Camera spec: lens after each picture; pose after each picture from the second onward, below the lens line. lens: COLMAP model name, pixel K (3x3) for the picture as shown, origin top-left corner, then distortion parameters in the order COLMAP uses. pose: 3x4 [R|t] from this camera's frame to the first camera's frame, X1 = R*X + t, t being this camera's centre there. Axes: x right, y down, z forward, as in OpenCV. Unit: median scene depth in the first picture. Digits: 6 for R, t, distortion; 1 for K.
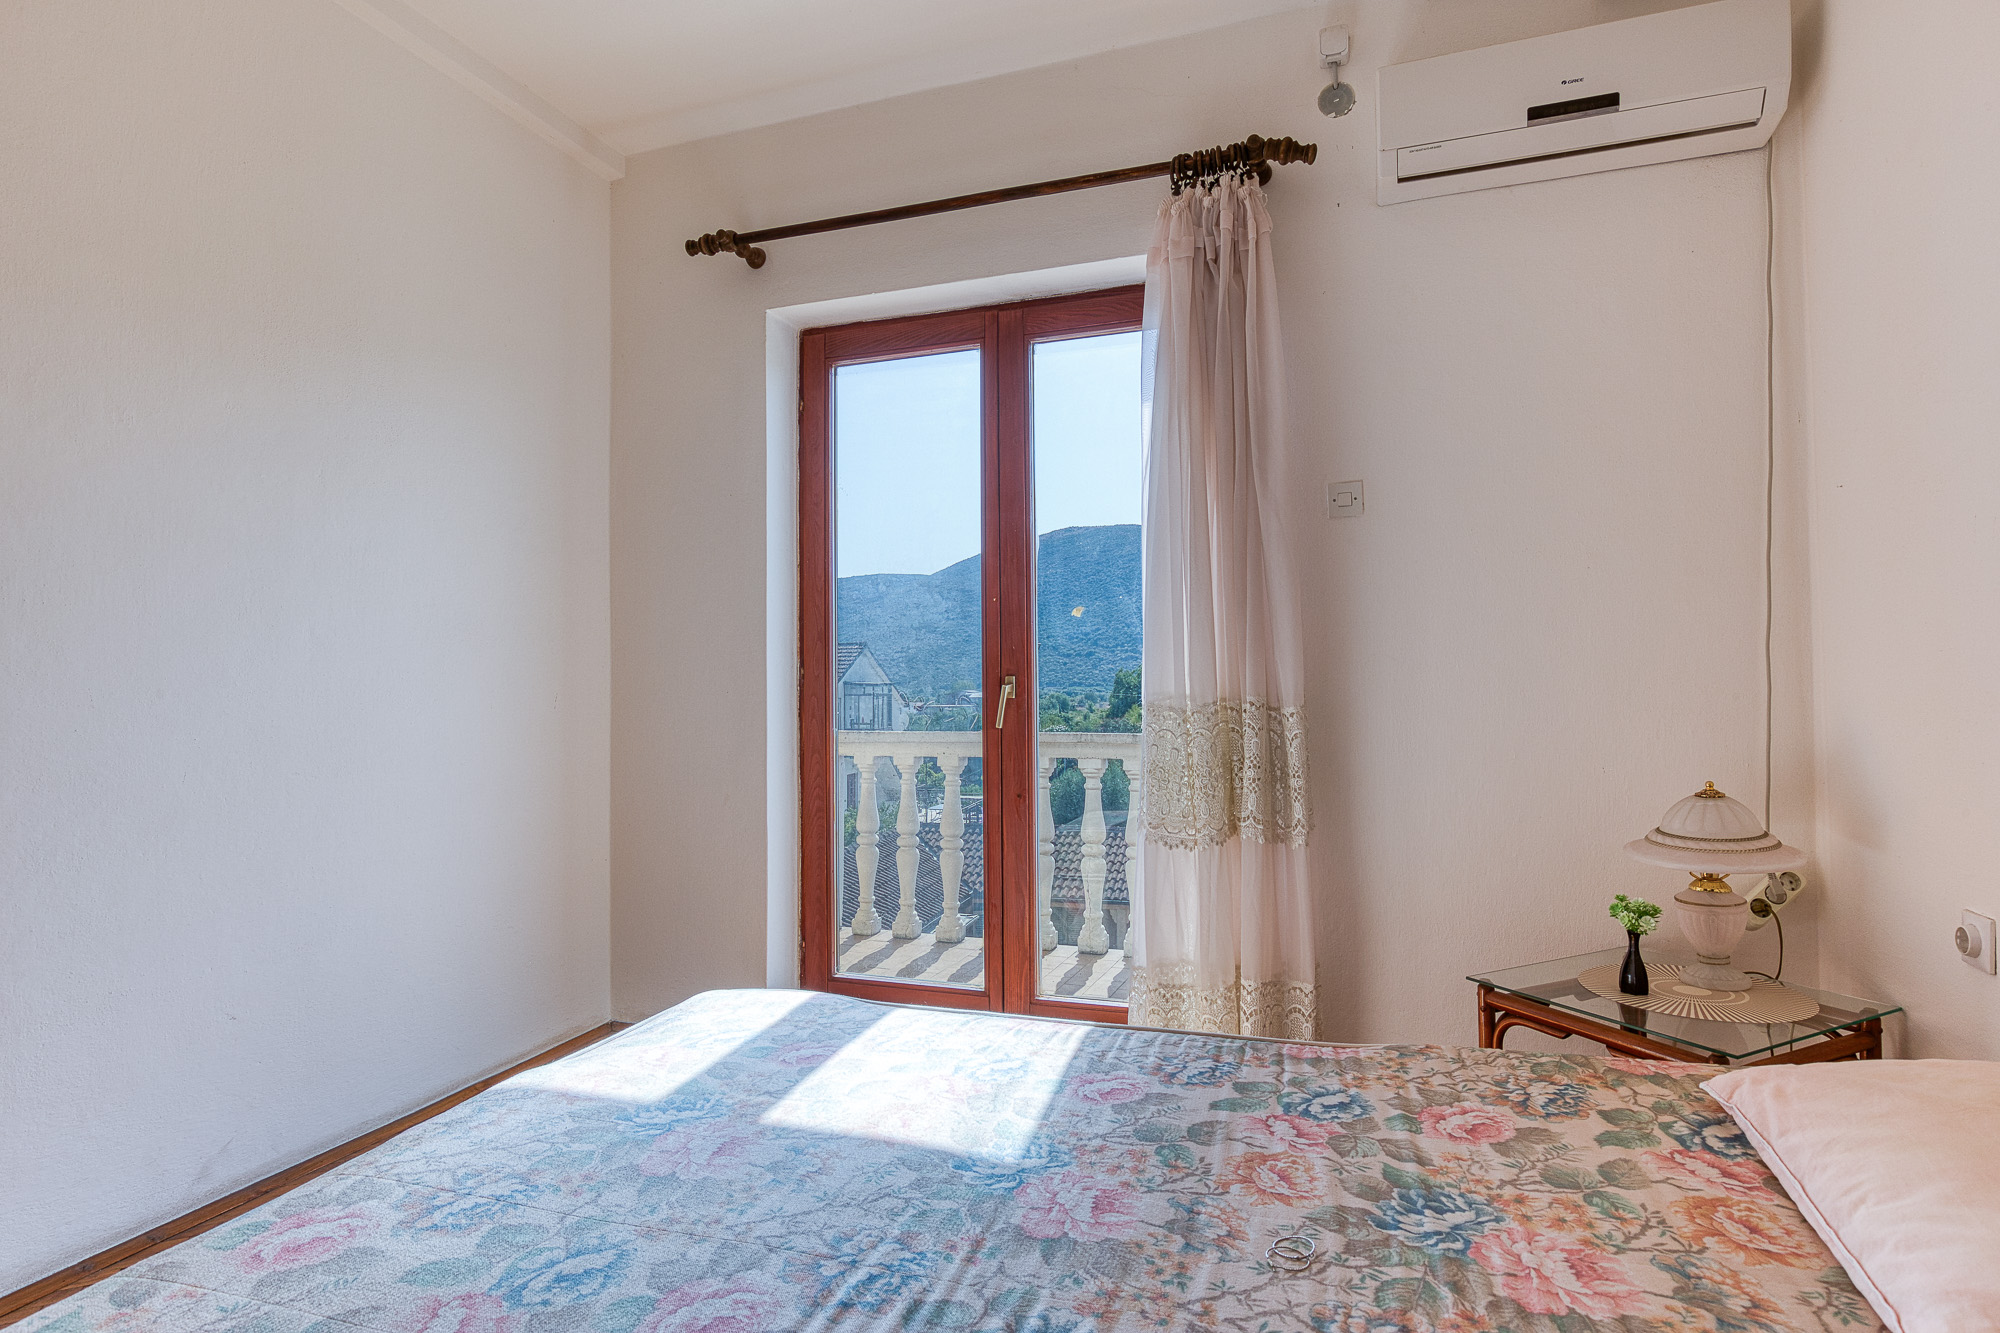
lens RADIAL K [[1043.8, 0, 1018.8], [0, 1043.8, 641.9], [0, 0, 1]] dist [0.003326, -0.000562]
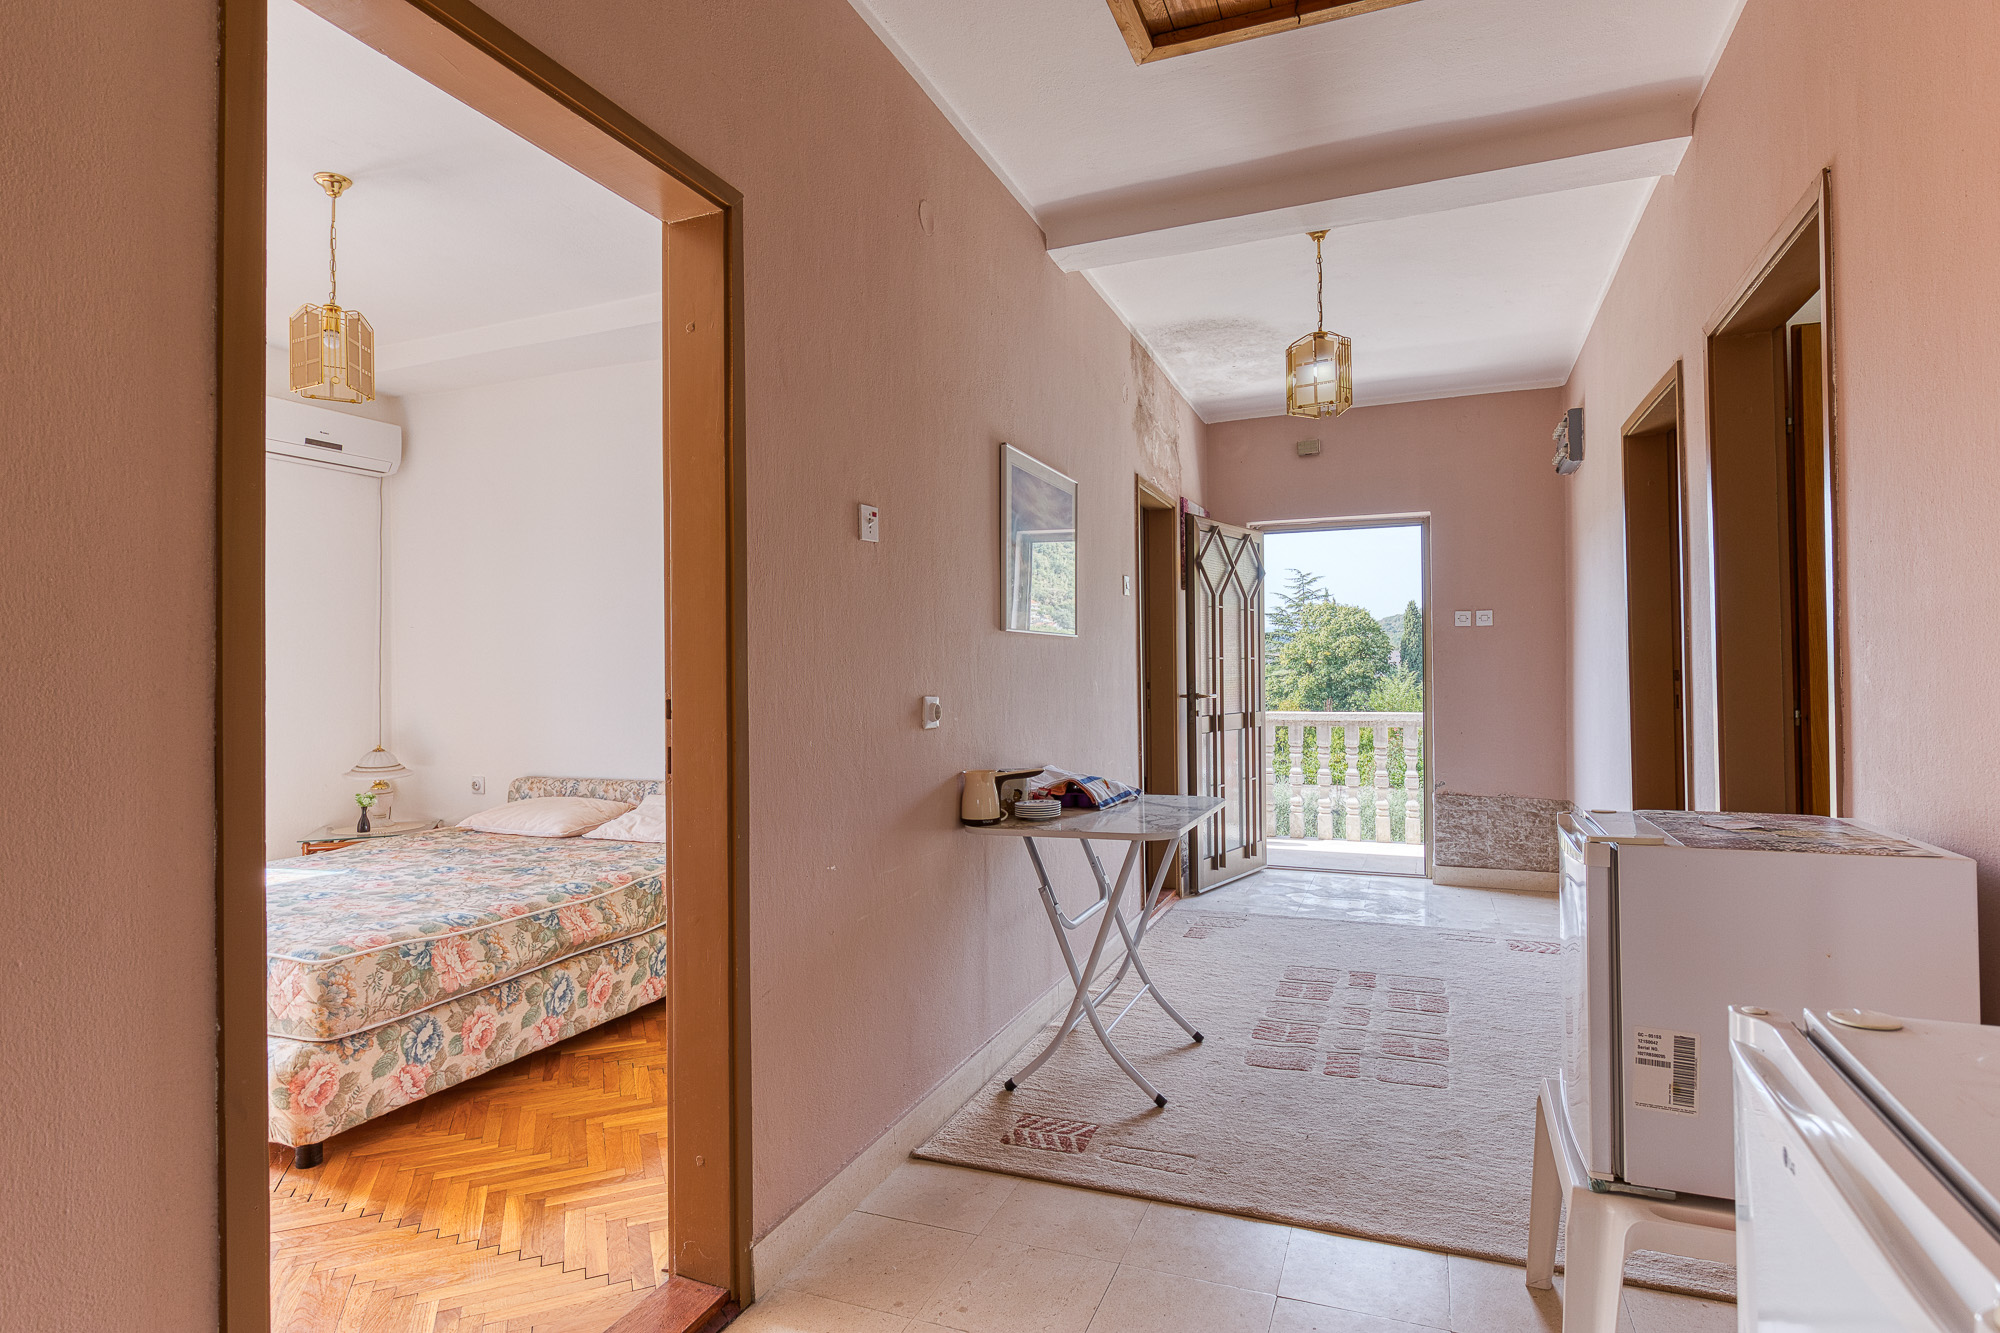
lens RADIAL K [[1043.8, 0, 1012.1], [0, 1043.8, 677.3], [0, 0, 1]] dist [0.003326, -0.000562]
pose [[0.067635, 0.003150, 0.997705, -2.476952], [-0.028371, 0.999597, -0.001233, -0.096624], [-0.997307, -0.028222, 0.067697, -0.957729]]
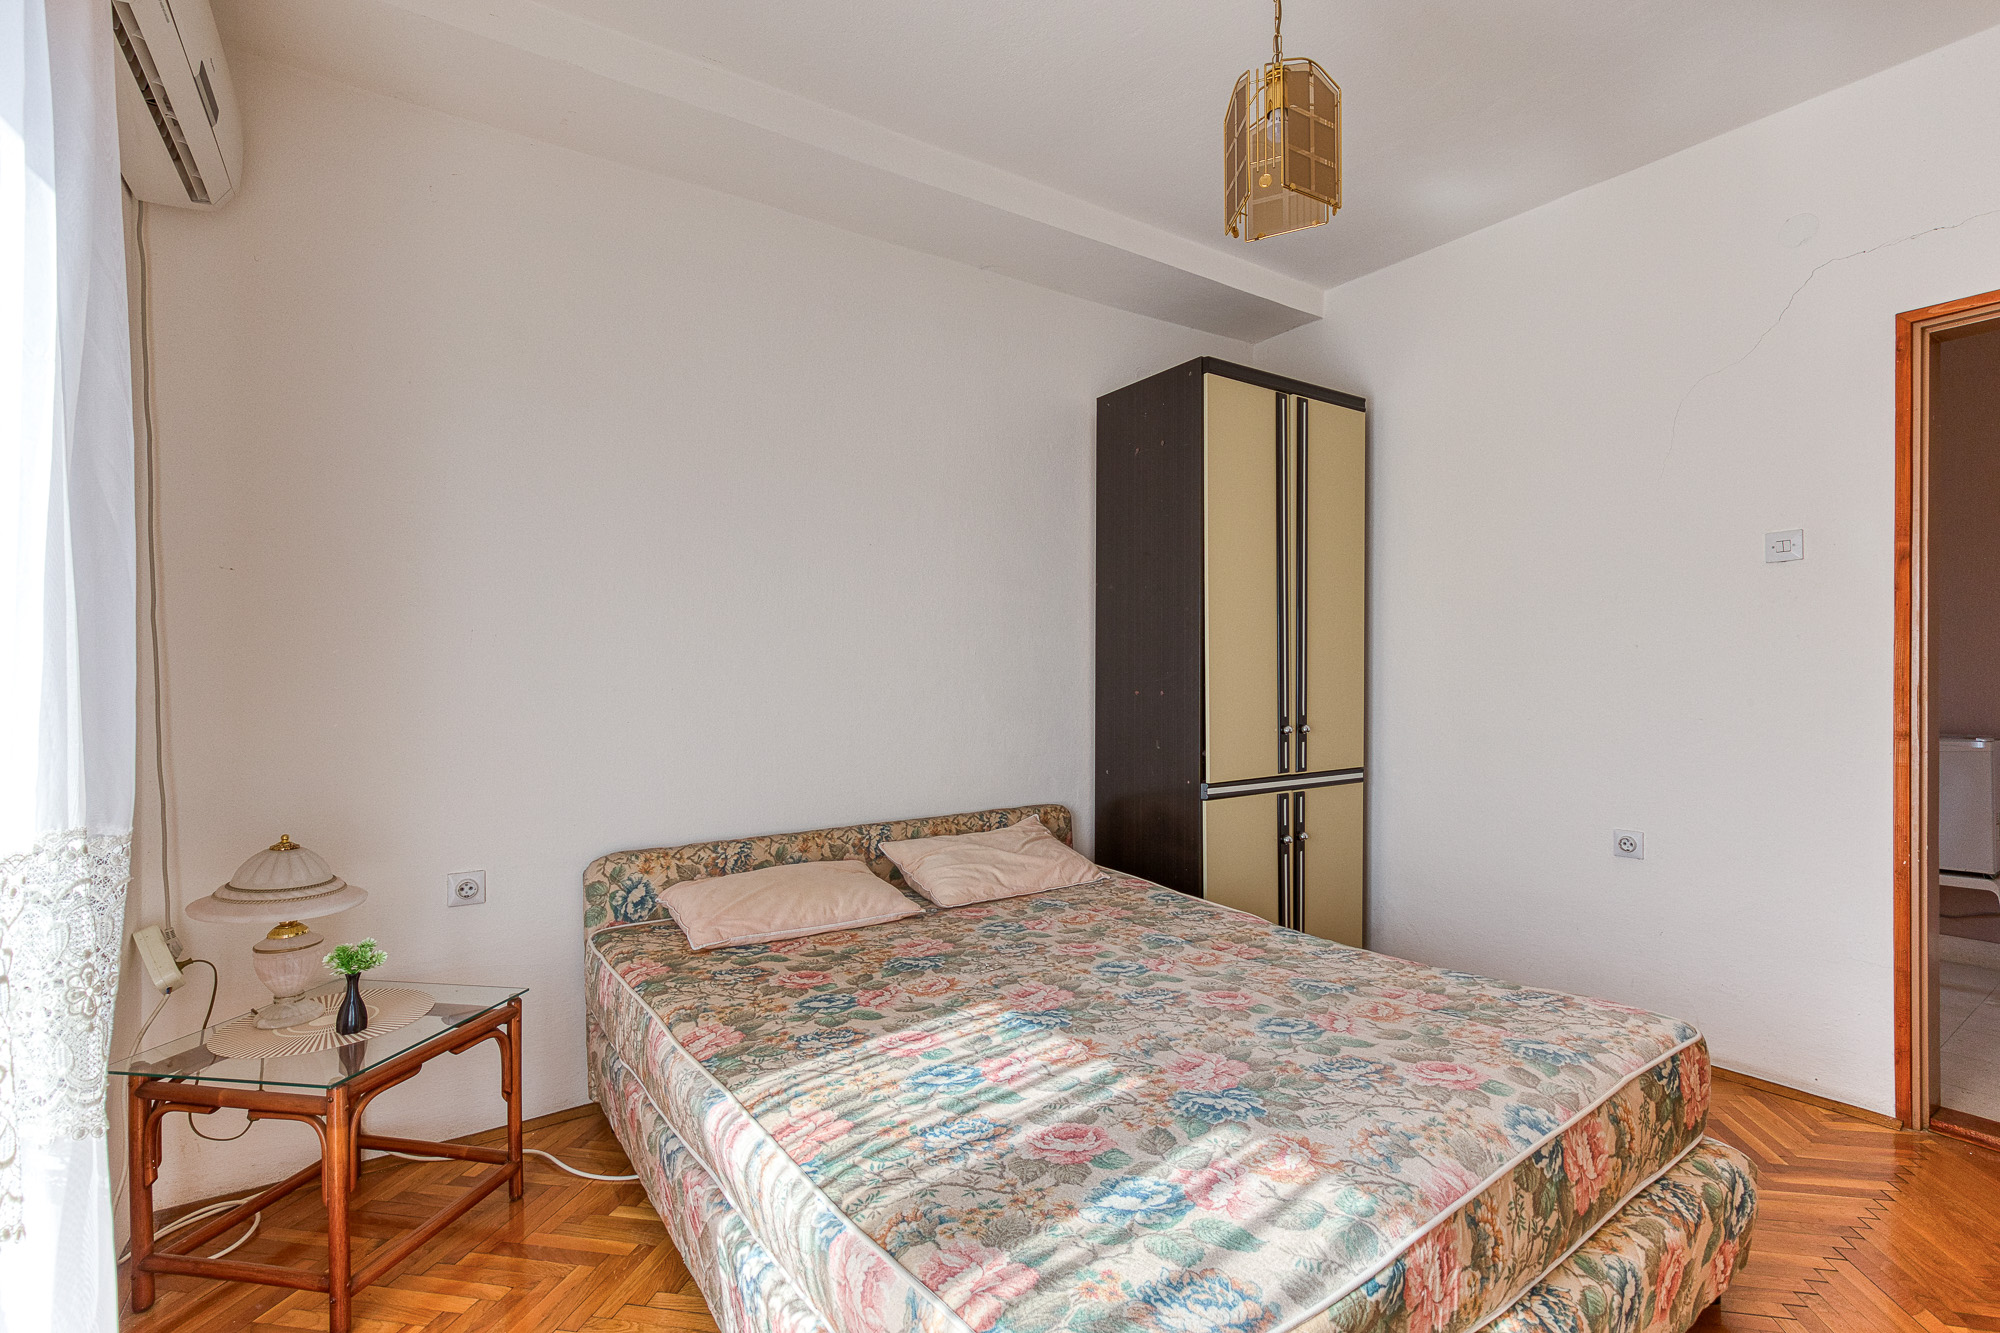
lens RADIAL K [[915.7, 0, 1012.1], [0, 915.7, 693.3], [0, 0, 1]] dist [-0.004536, -0.000532]
pose [[-0.801704, 0.006610, 0.597684, -0.735429], [-0.006635, 0.999779, -0.019957, 0.002129], [-0.597684, -0.019965, -0.801483, 1.898428]]
